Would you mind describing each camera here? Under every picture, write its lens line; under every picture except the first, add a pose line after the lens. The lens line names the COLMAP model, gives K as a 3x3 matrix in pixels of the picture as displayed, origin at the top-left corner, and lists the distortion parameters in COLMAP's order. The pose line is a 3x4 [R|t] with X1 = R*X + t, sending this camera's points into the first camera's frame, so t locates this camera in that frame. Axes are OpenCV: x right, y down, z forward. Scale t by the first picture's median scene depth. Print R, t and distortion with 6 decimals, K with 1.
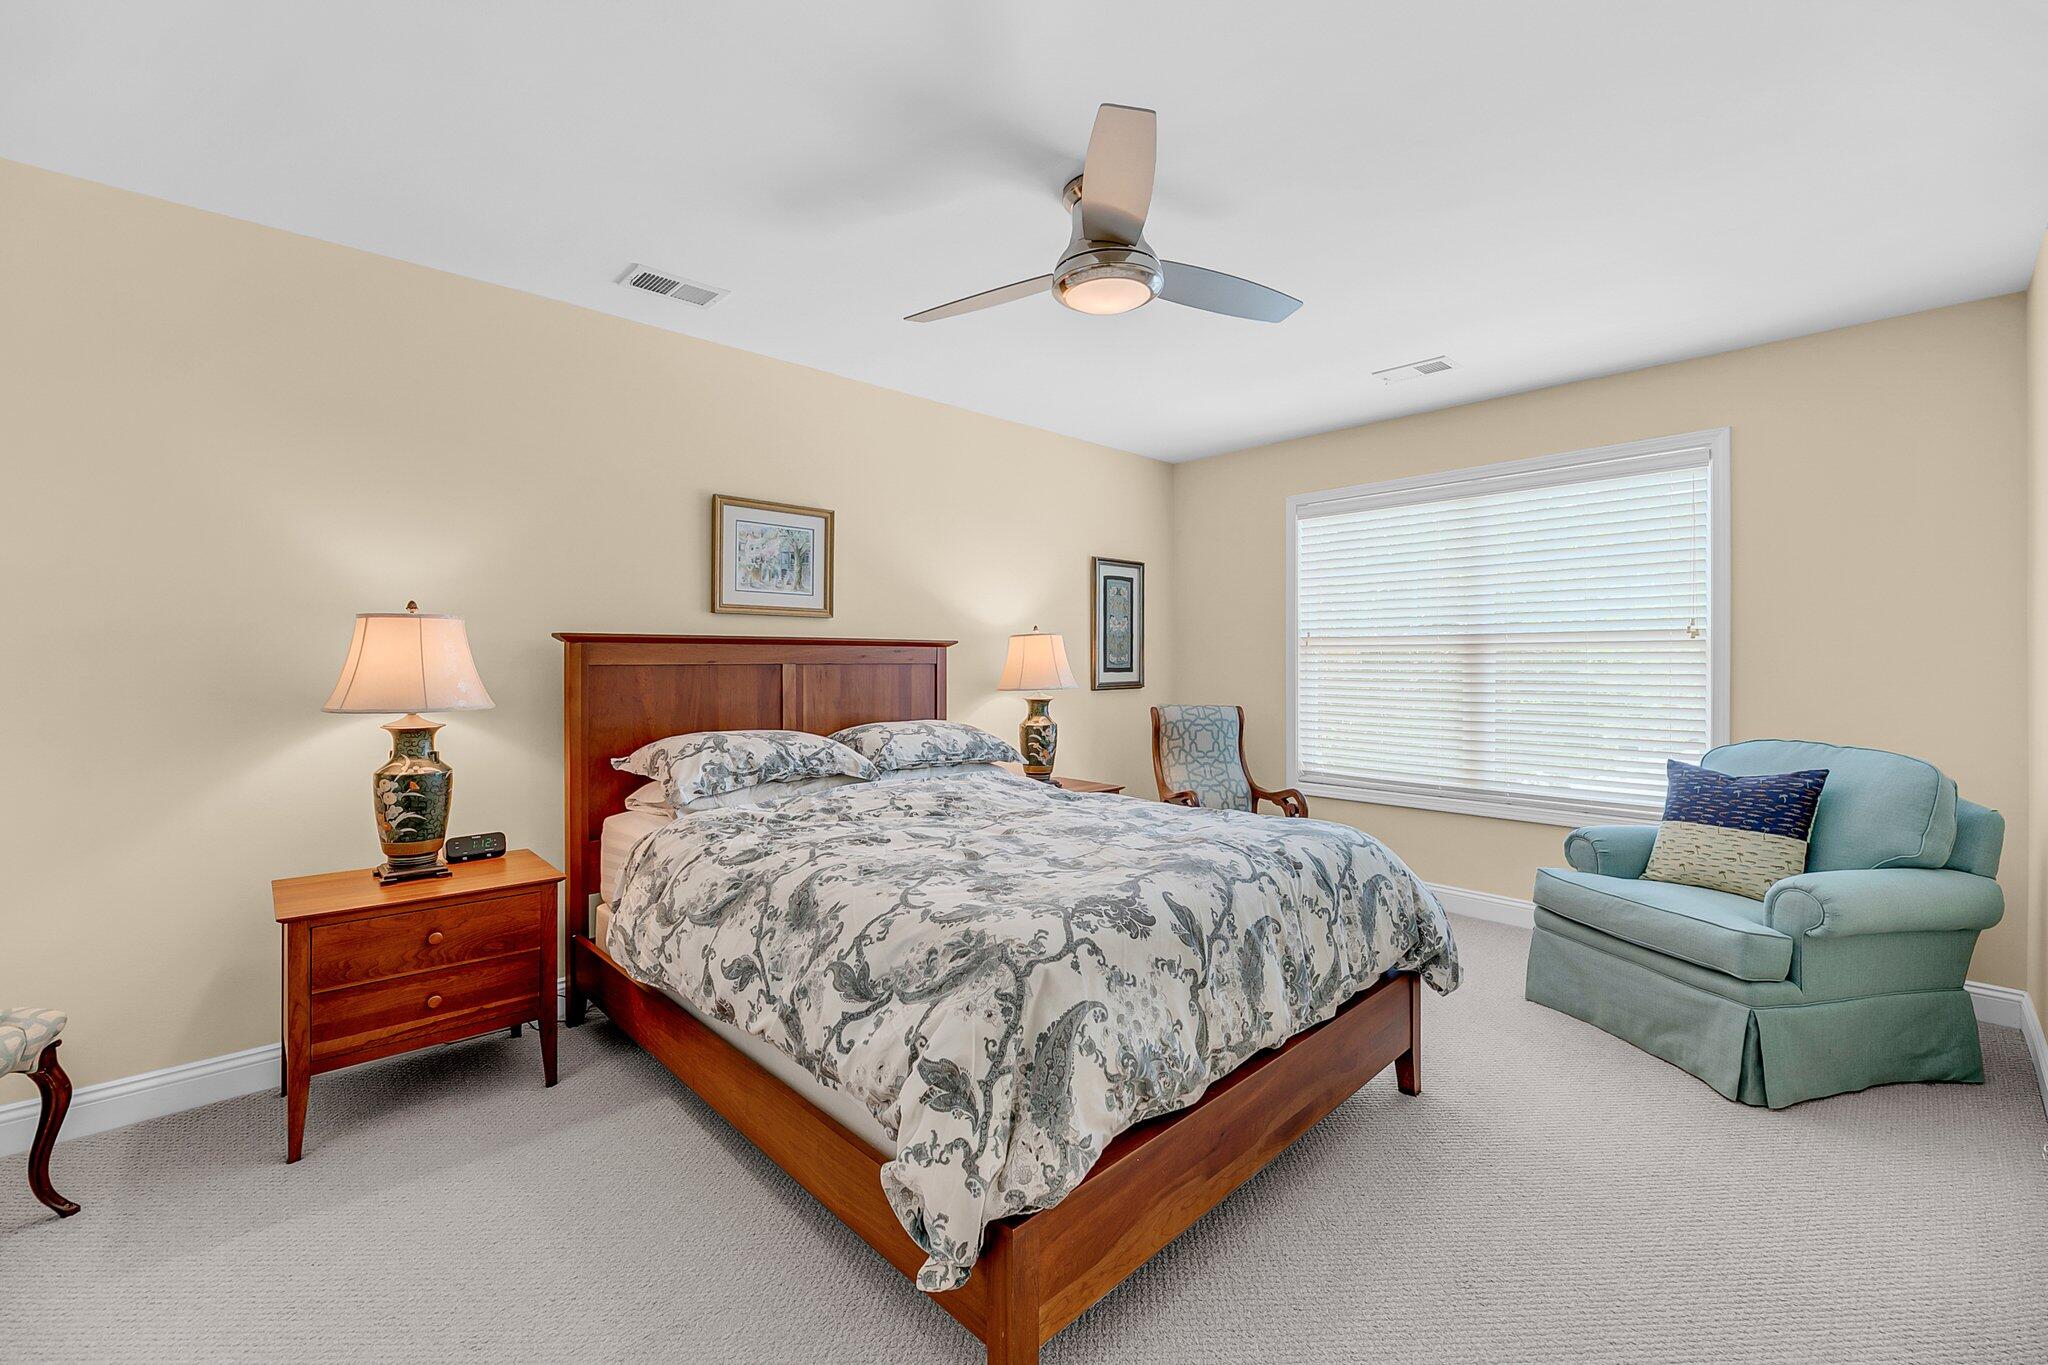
lens RADIAL K [[839.6, 0, 1012.1], [0, 839.6, 682.4], [0, 0, 1]] dist [0.008027, -0.001273]
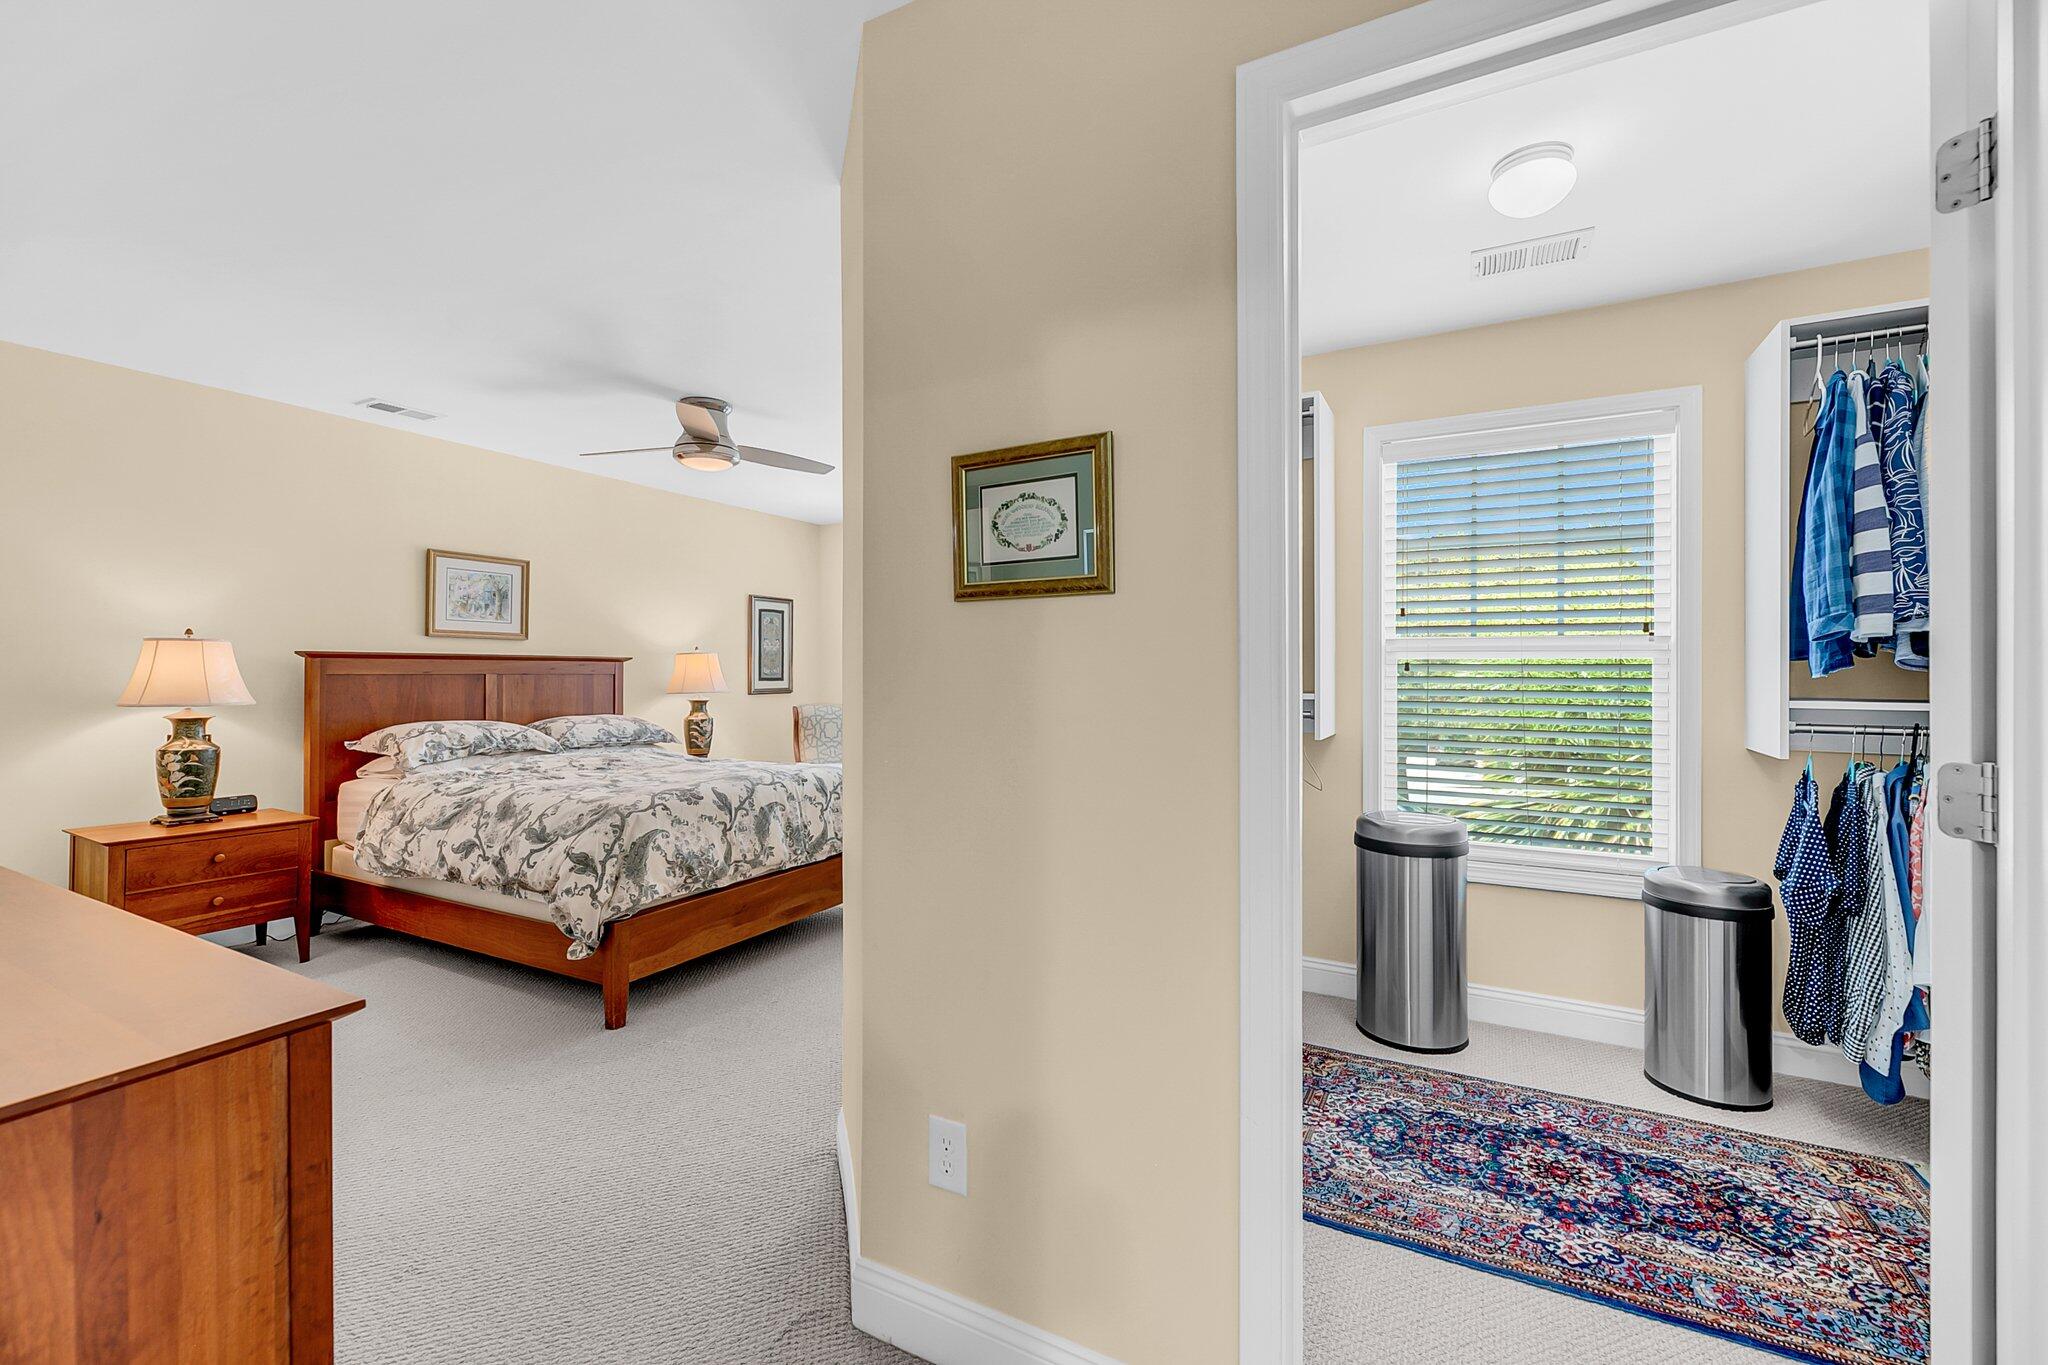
lens RADIAL K [[839.6, 0, 1027.5], [0, 839.6, 673.9], [0, 0, 1]] dist [0.008027, -0.001273]
pose [[0.948047, 0.002690, 0.318118, 0.179888], [0.004864, 0.999725, -0.022950, 0.019428], [-0.318092, 0.023305, 0.947773, -0.821641]]
